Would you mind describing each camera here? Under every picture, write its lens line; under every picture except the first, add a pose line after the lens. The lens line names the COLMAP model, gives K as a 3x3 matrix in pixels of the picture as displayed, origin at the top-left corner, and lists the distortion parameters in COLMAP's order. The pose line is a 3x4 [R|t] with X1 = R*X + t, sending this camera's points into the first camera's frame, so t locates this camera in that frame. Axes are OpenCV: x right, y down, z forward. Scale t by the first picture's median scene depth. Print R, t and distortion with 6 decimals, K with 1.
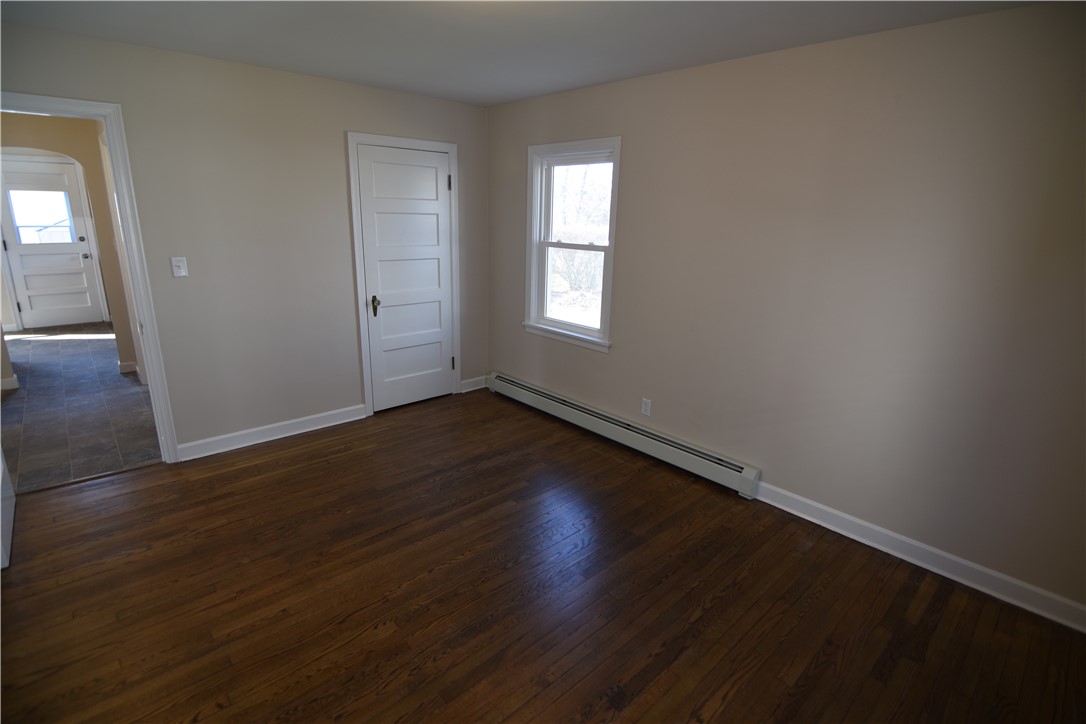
lens RADIAL K [[527.7, 0, 543.0], [0, 527.7, 362.0], [0, 0, 1]] dist [-0.003325, -0.010668]
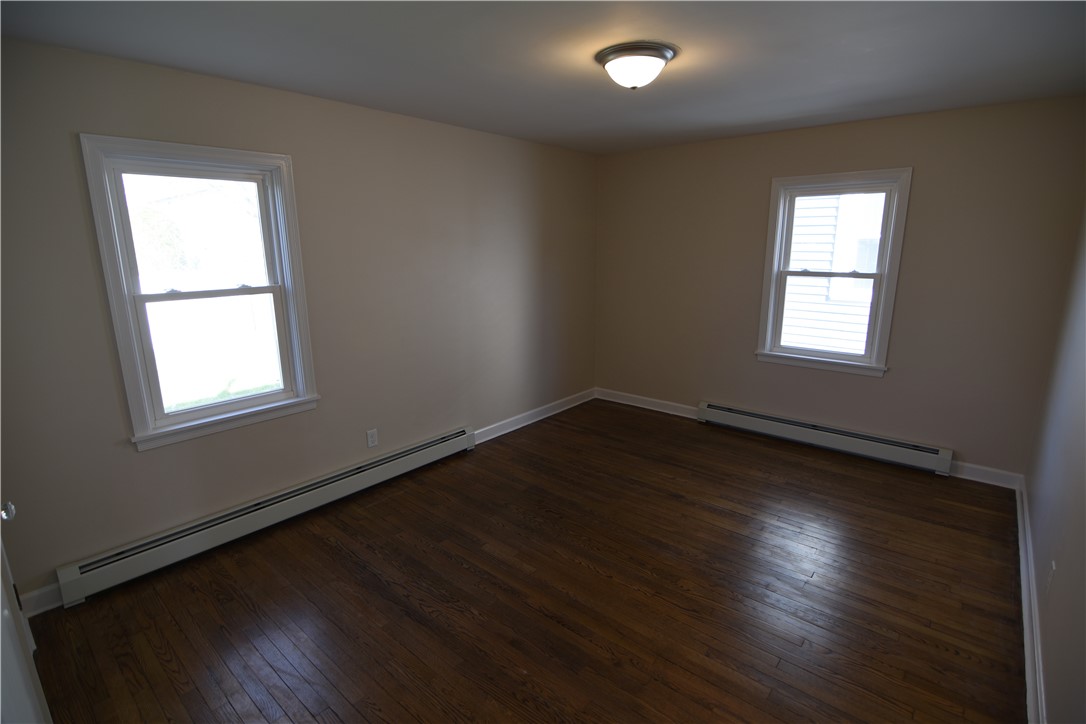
lens RADIAL K [[527.7, 0, 543.0], [0, 527.7, 362.0], [0, 0, 1]] dist [-0.003325, -0.010668]
pose [[-0.121556, -0.250193, 0.960535, -0.889954], [0.267750, 0.923573, 0.274450, -0.272525], [-0.955790, 0.290545, -0.045277, 0.830850]]
